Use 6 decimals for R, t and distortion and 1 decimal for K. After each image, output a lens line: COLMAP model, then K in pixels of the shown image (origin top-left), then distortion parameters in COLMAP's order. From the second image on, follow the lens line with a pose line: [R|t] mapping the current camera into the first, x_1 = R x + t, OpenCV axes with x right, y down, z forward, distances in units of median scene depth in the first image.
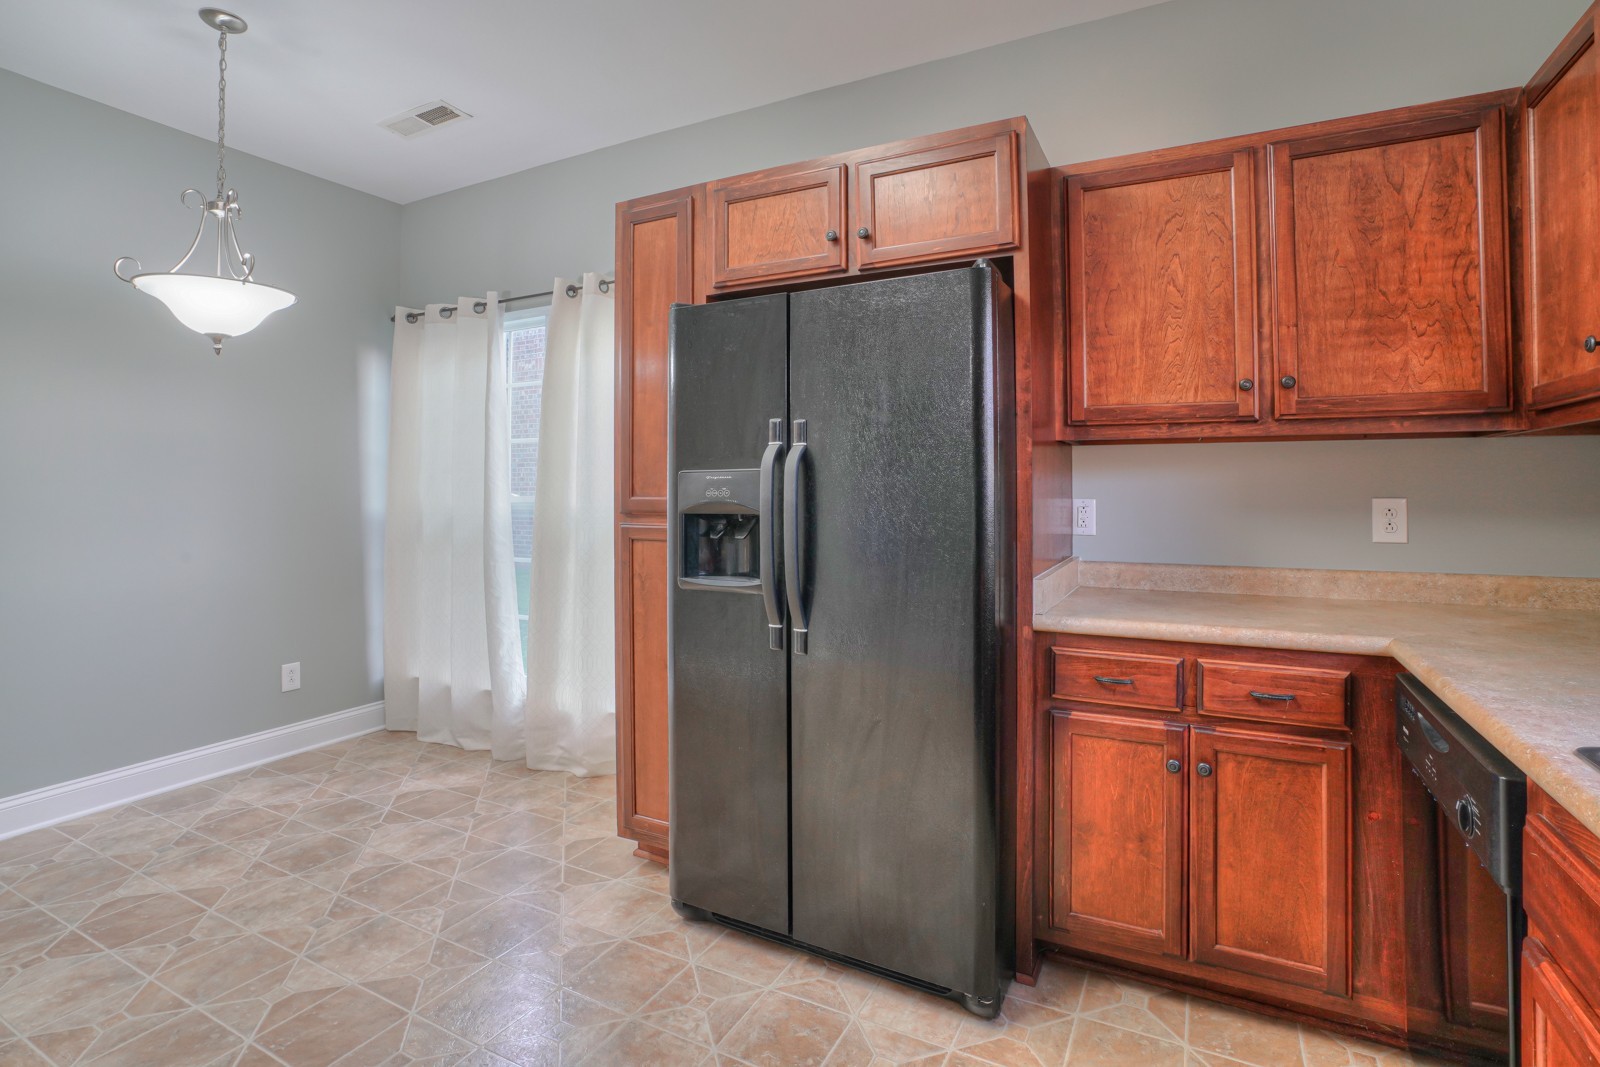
lens RADIAL K [[770.2, 0, 791.8], [0, 770.2, 477.9], [0, 0, 1]] dist [-0.027719, 0.007687]
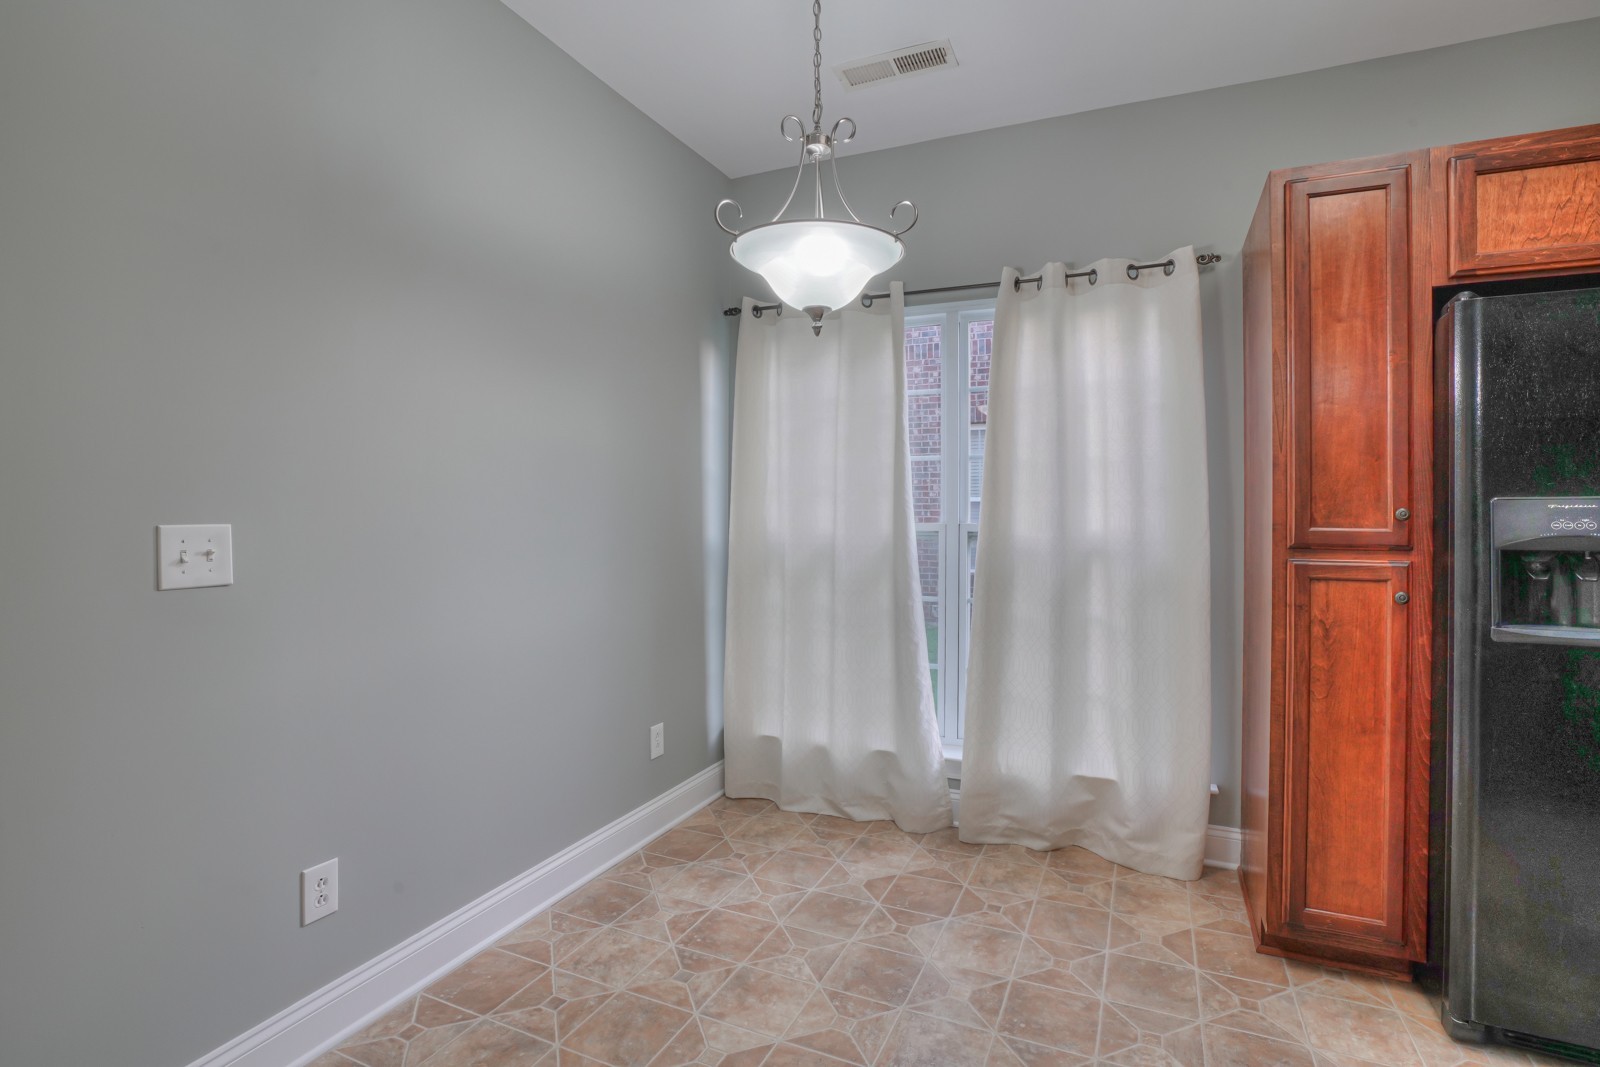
lens RADIAL K [[770.2, 0, 793.7], [0, 770.2, 516.1], [0, 0, 1]] dist [-0.027719, 0.007687]
pose [[0.996444, 0.009654, 0.083700, -0.666393], [-0.010959, 0.999825, 0.015148, 0.005008], [-0.083539, -0.016012, 0.996376, 0.185641]]
